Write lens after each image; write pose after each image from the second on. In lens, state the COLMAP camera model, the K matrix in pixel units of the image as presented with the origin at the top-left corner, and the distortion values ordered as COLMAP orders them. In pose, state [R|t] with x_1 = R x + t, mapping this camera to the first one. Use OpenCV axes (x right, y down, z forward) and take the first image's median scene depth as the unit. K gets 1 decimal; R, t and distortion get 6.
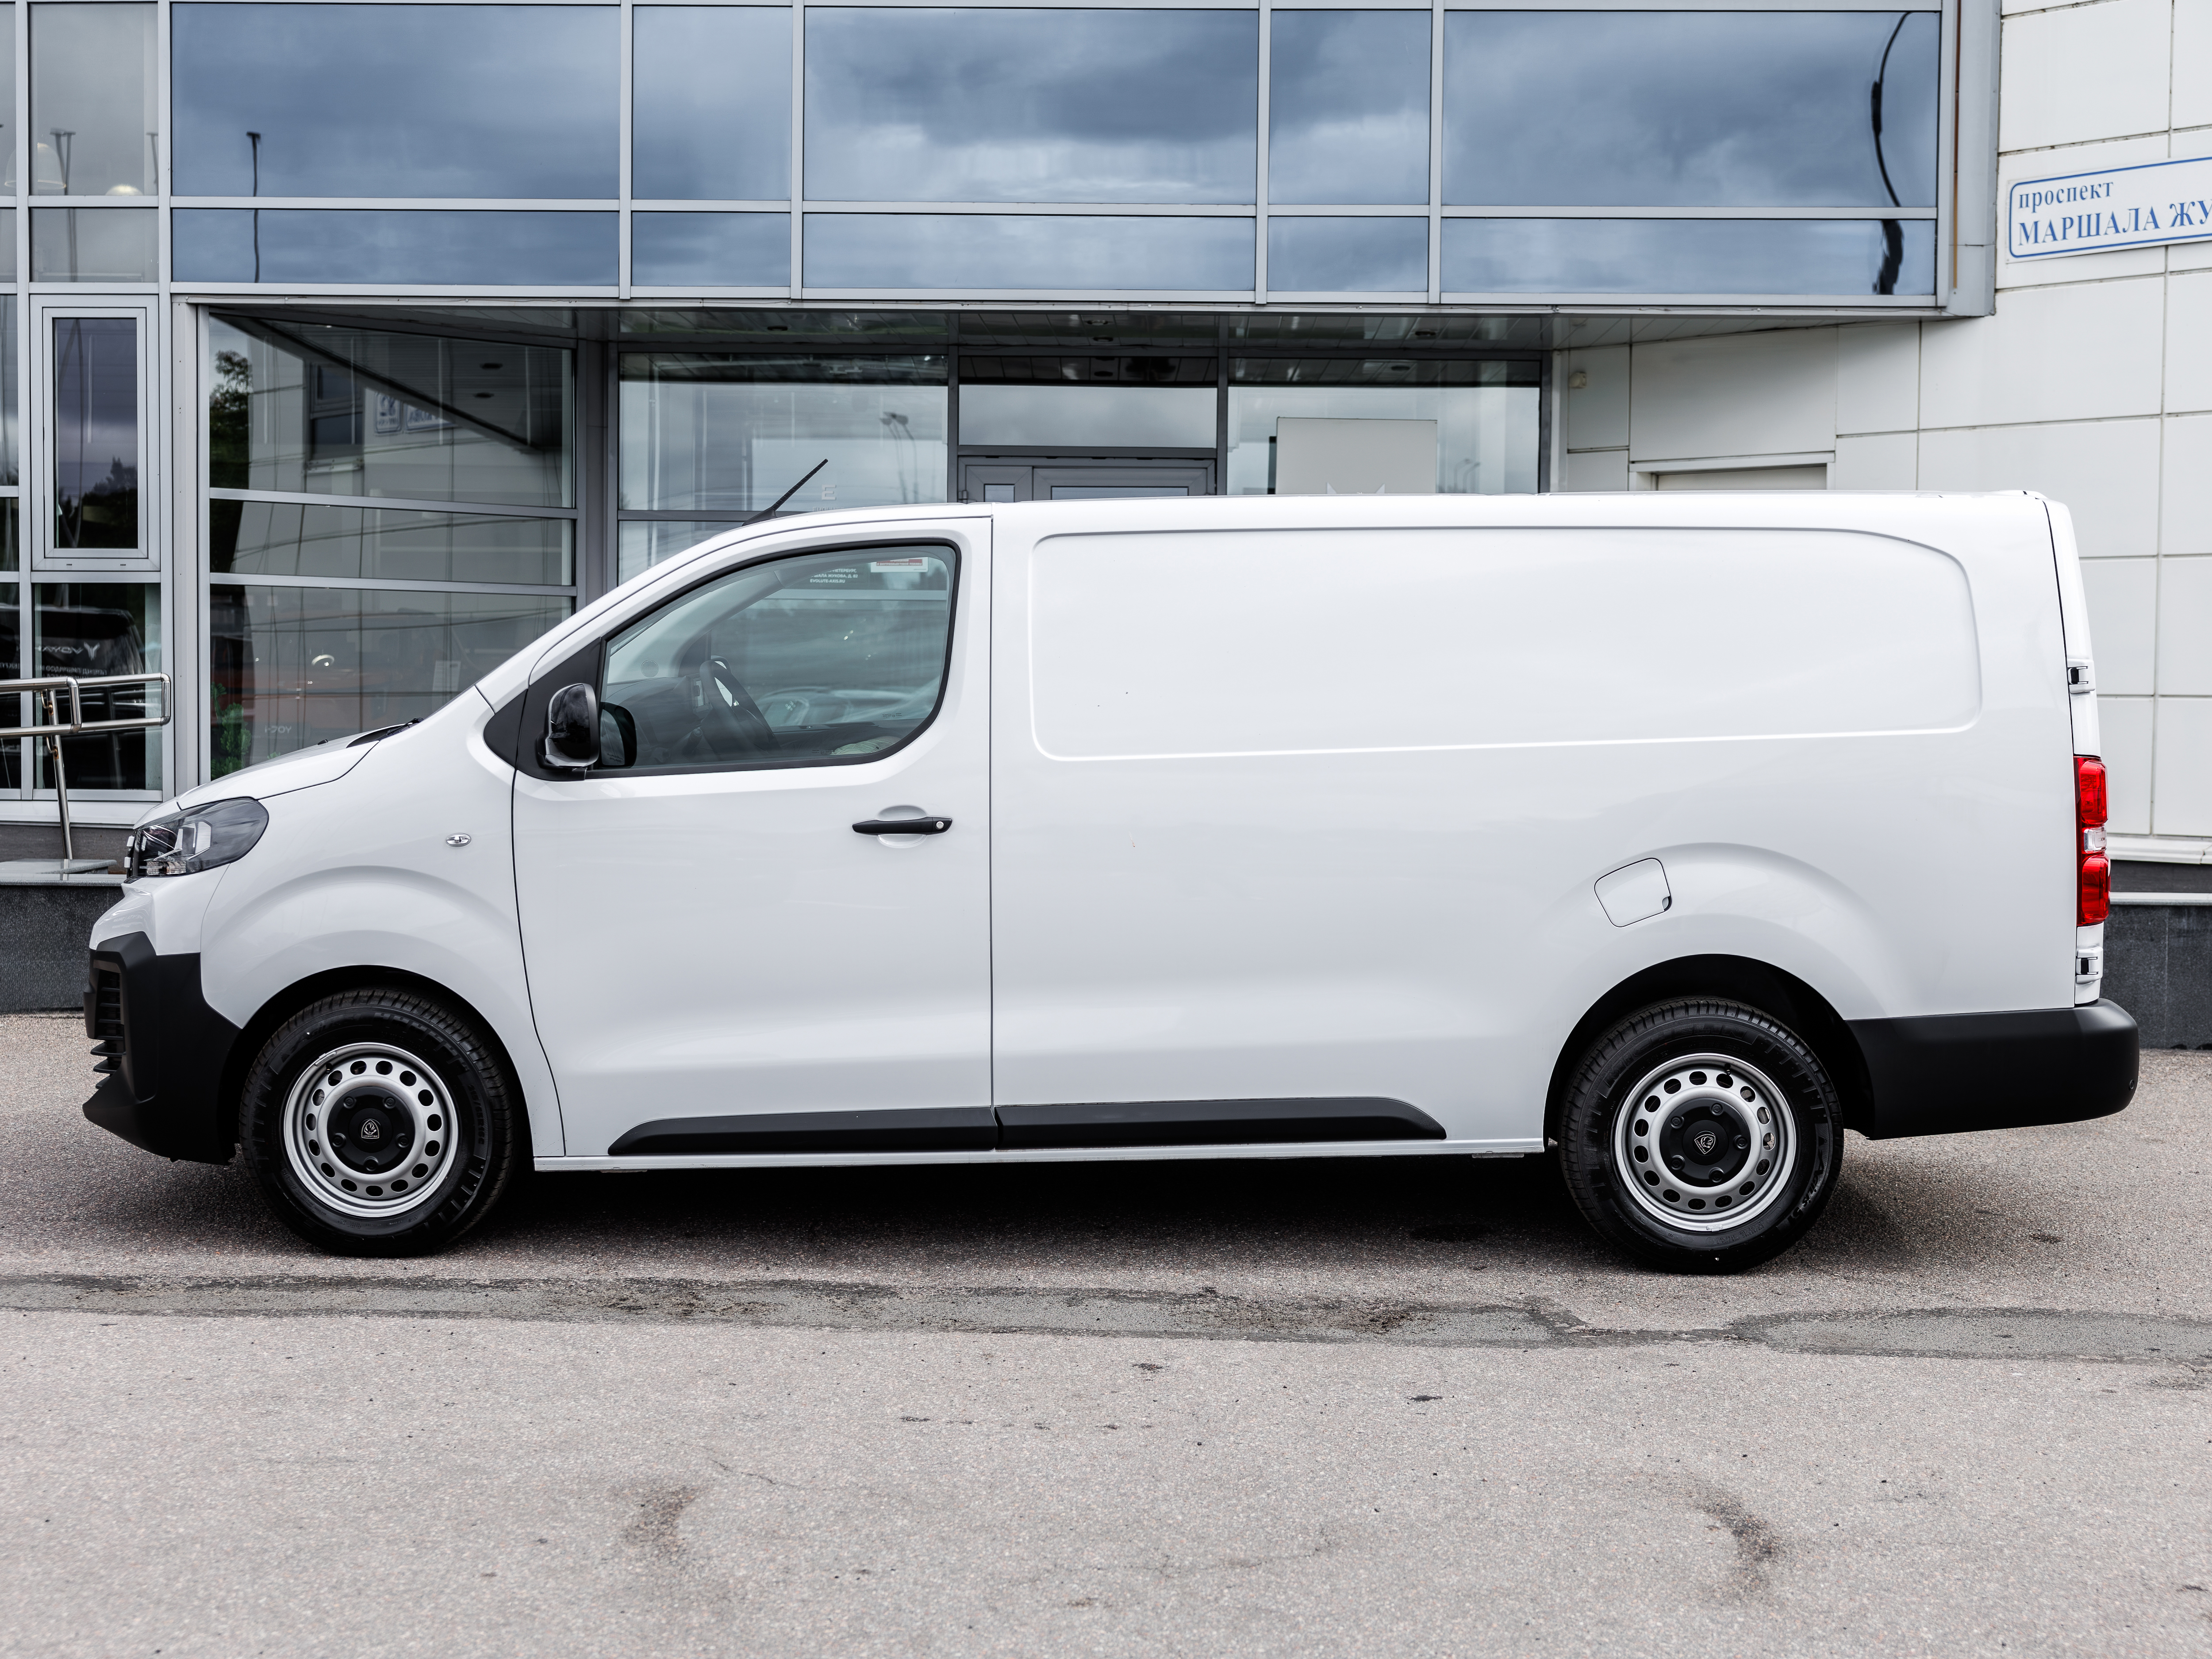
lens RADIAL K [[2785.3, 0, 1106.9], [0, 2785.3, 858.9], [0, 0, 1]] dist [-0.002770, 0.040166]
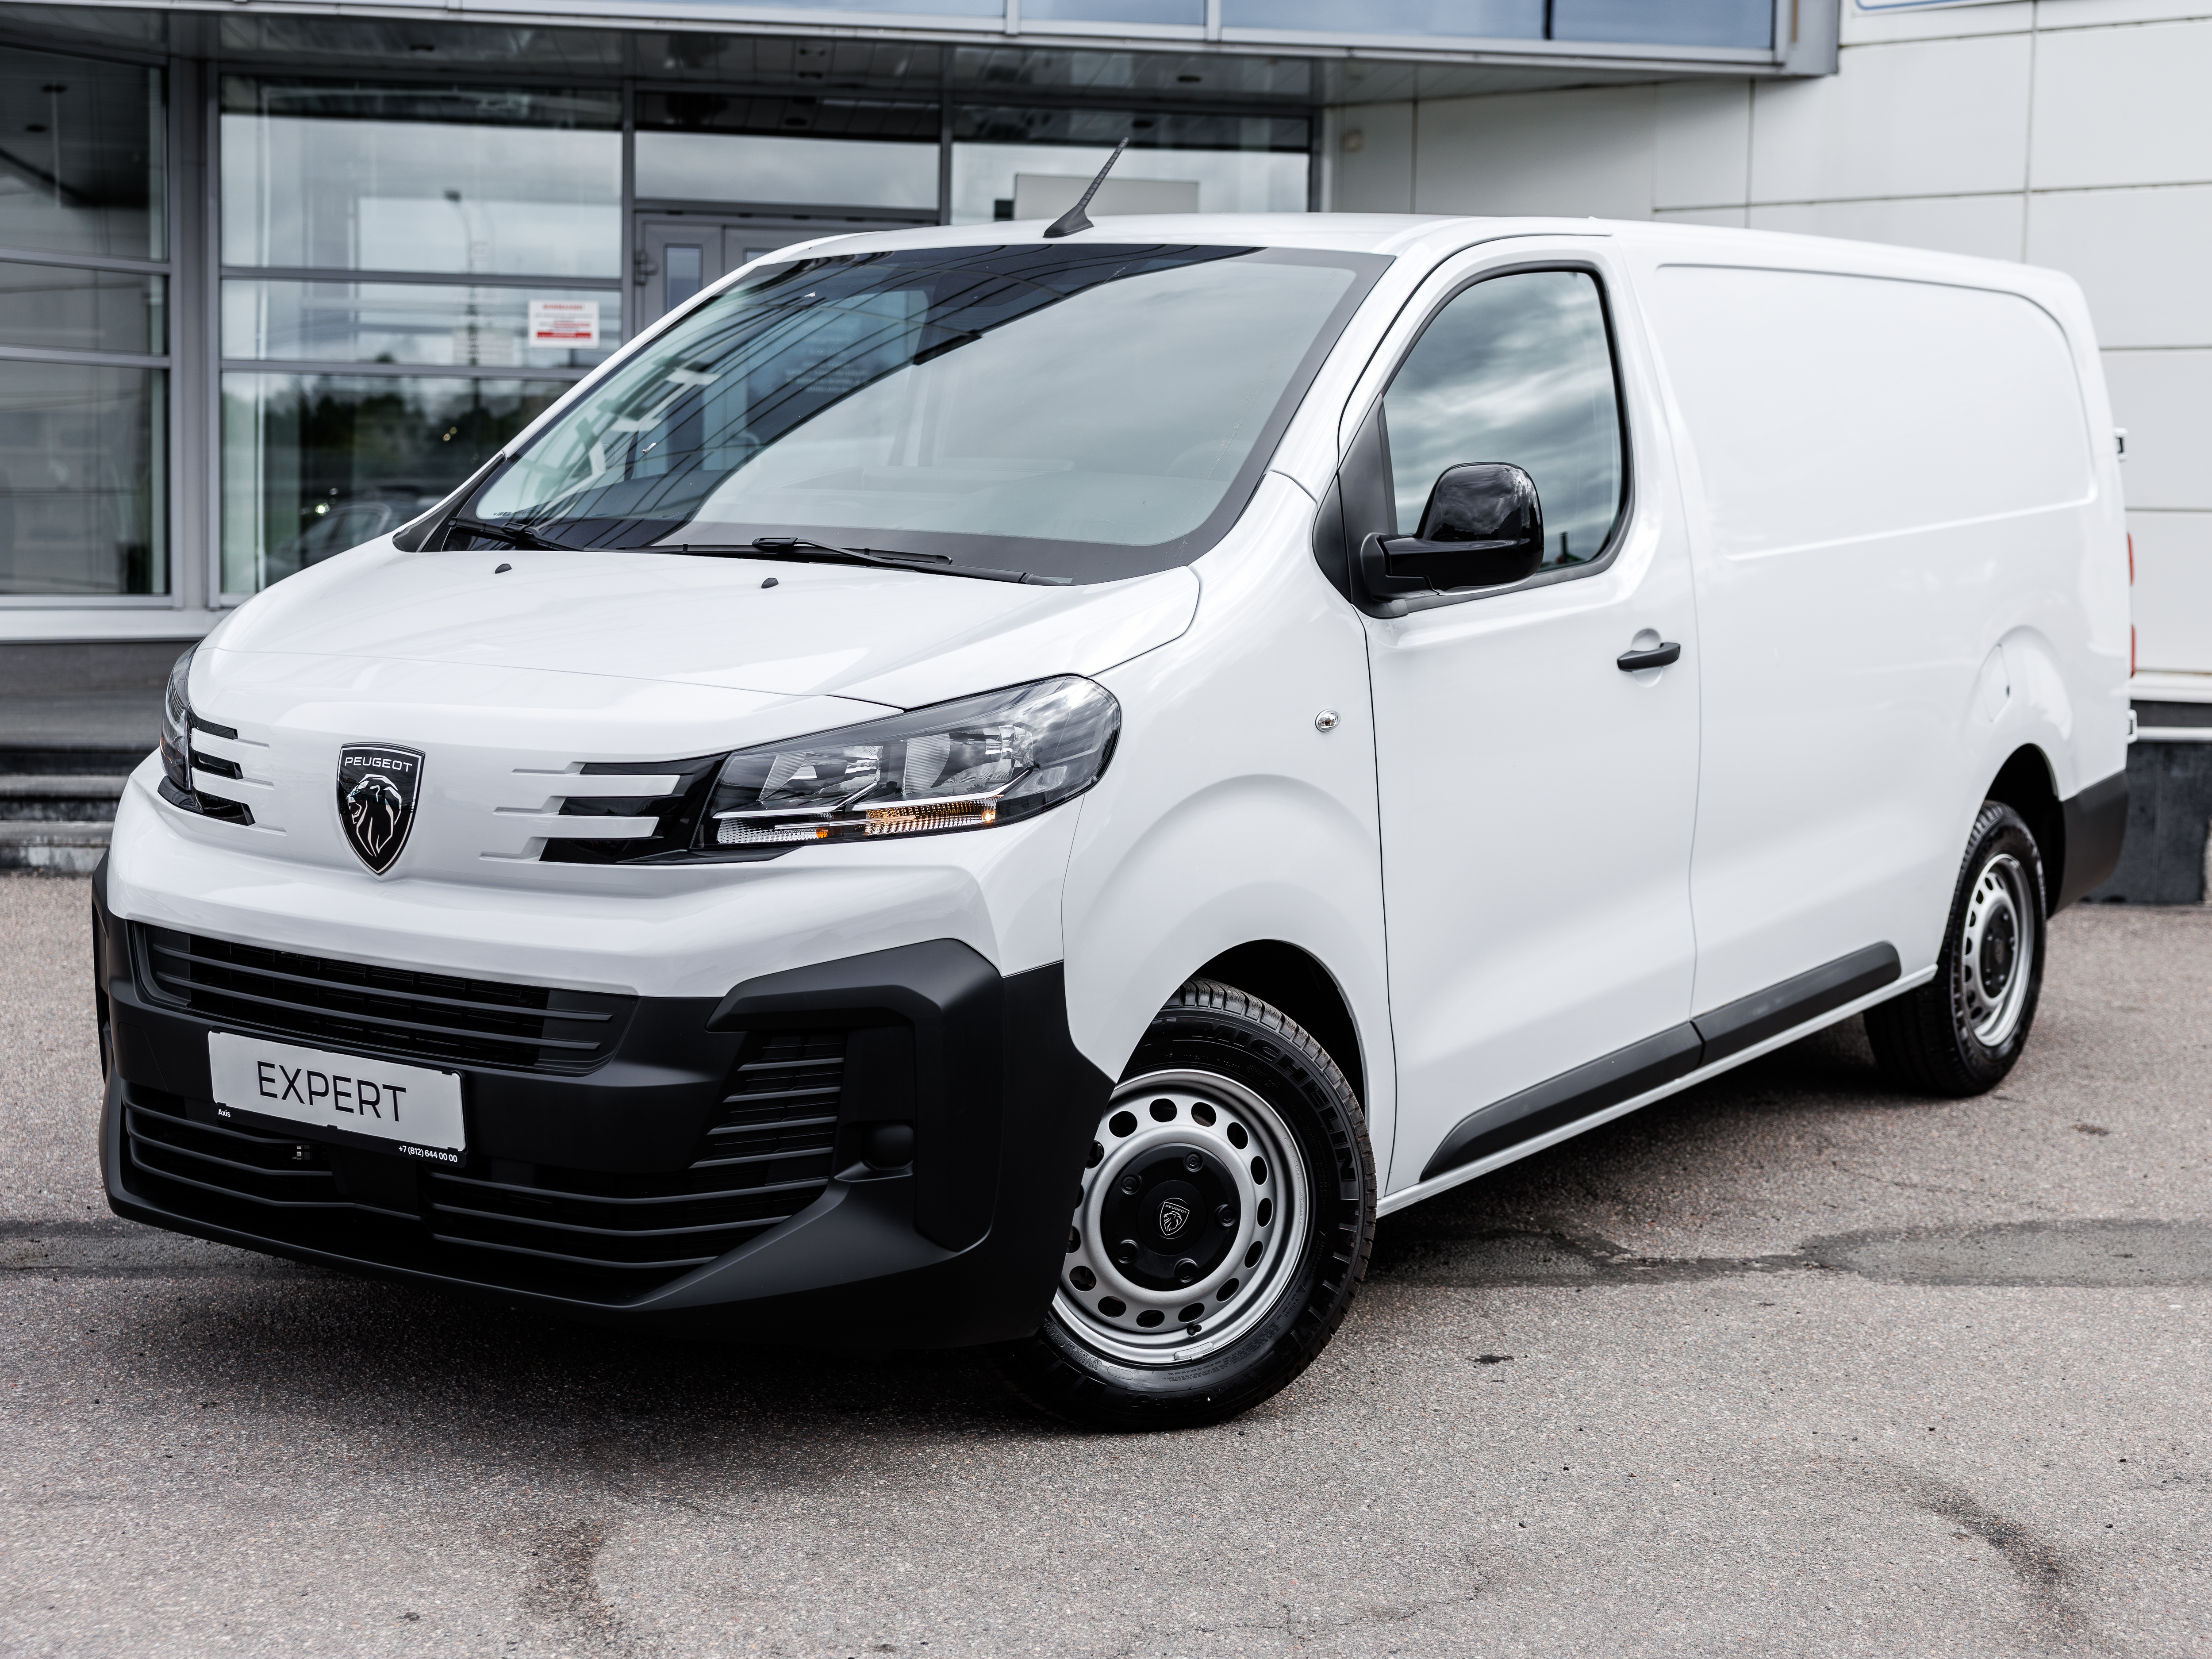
lens RADIAL K [[2987.9, 0, 1096.7], [0, 2987.9, 834.4], [0, 0, 1]] dist [0.009574, -0.007507]
pose [[0.990117, -0.002437, 0.140224, -0.050869], [-0.003933, 0.998973, 0.045134, 0.004065], [-0.140190, -0.045240, 0.989090, 0.086424]]
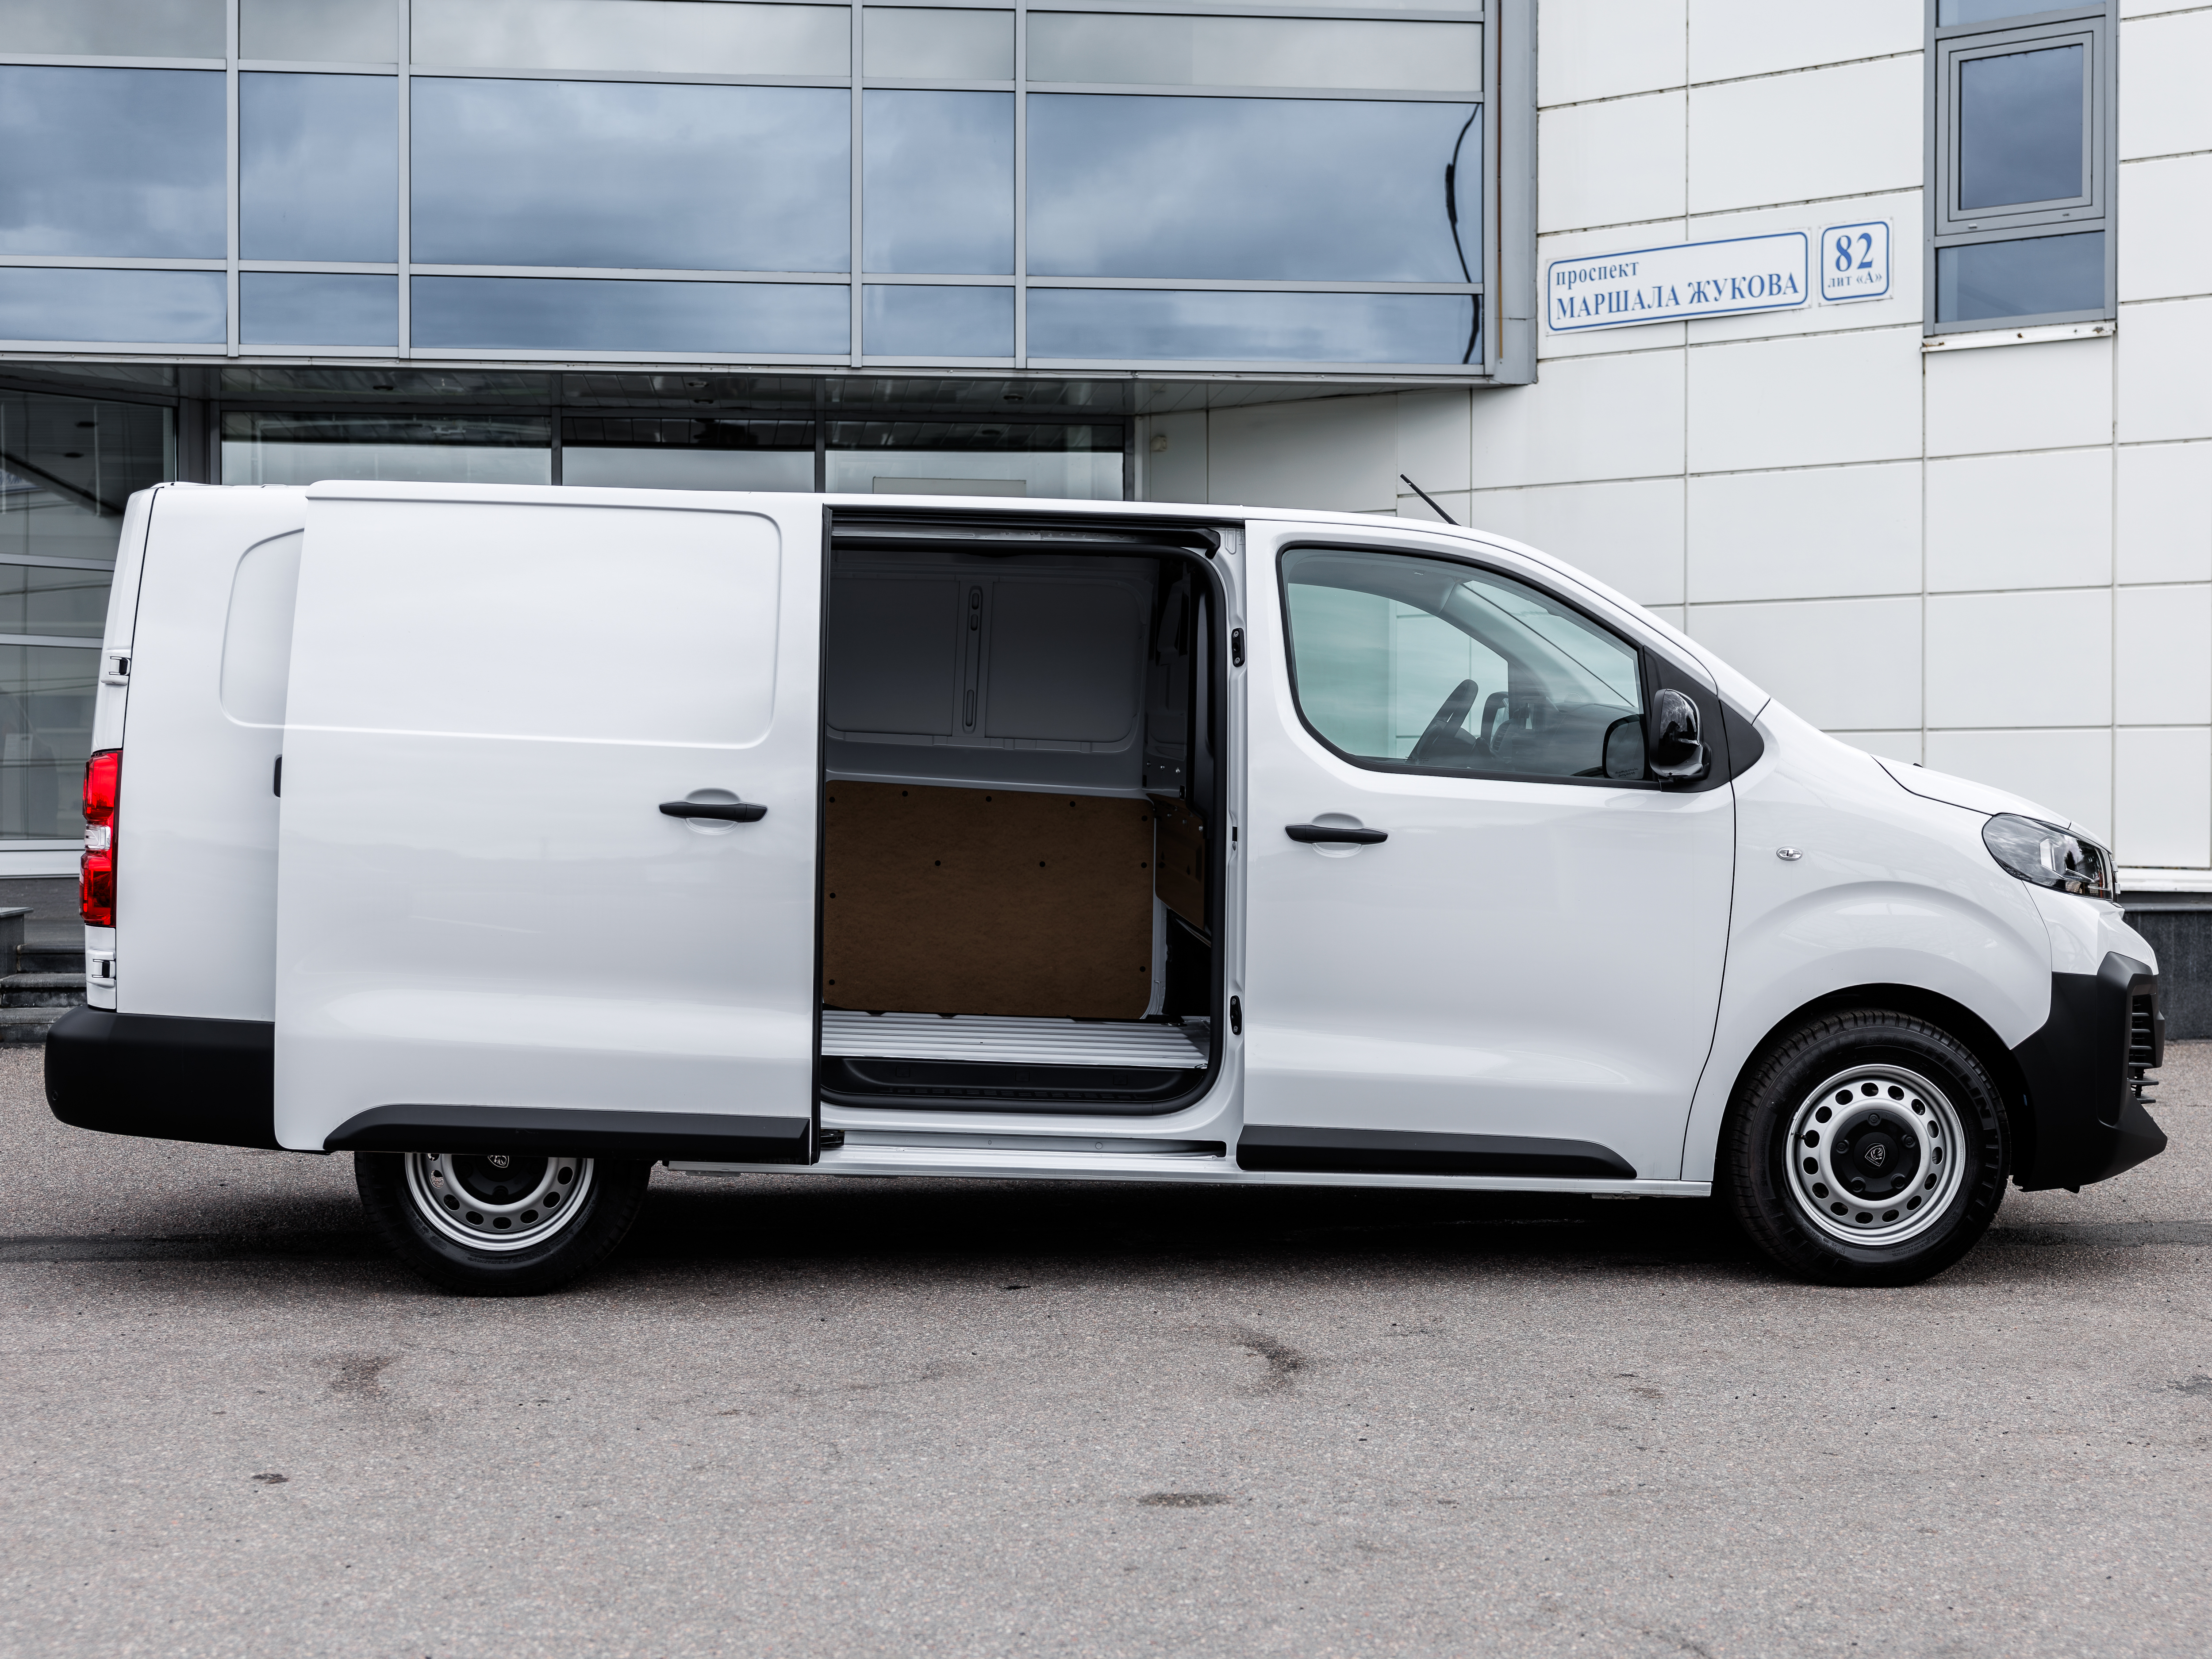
lens RADIAL K [[2906.1, 0, 1037.3], [0, 2906.1, 880.1], [0, 0, 1]] dist [0.007763, 0.028424]
pose [[0.993128, -0.011732, 0.116440, -0.007171], [0.014951, 0.999529, -0.026806, 0.025498], [-0.116071, 0.028362, 0.992836, -0.094018]]
